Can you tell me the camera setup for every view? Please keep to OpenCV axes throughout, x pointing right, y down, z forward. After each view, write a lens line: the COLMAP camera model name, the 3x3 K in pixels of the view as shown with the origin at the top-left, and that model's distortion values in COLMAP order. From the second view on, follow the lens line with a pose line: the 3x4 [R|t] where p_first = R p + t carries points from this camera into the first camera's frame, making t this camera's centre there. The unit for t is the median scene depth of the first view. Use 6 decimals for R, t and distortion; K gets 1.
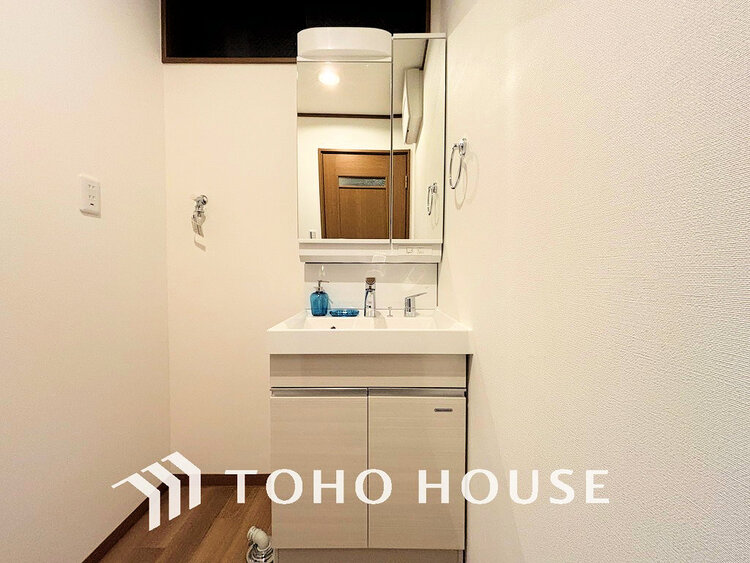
lens RADIAL K [[302.0, 0, 375.4], [0, 302.0, 278.5], [0, 0, 1]] dist [0.000343, 0.000536]
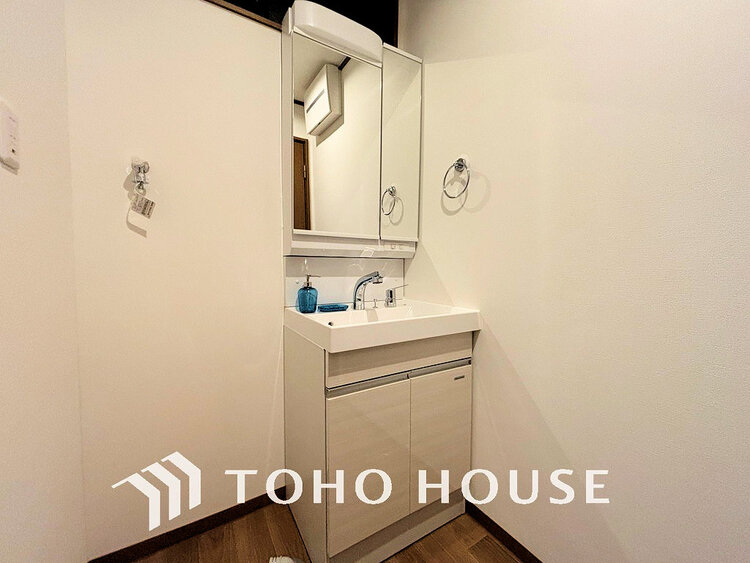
lens RADIAL K [[302.0, 0, 391.2], [0, 302.0, 276.4], [0, 0, 1]] dist [0.000343, 0.000536]
pose [[0.850711, -0.016403, 0.525378, -0.462121], [0.005524, 0.999737, 0.022269, -0.009297], [-0.525605, -0.016043, 0.850578, 0.064203]]
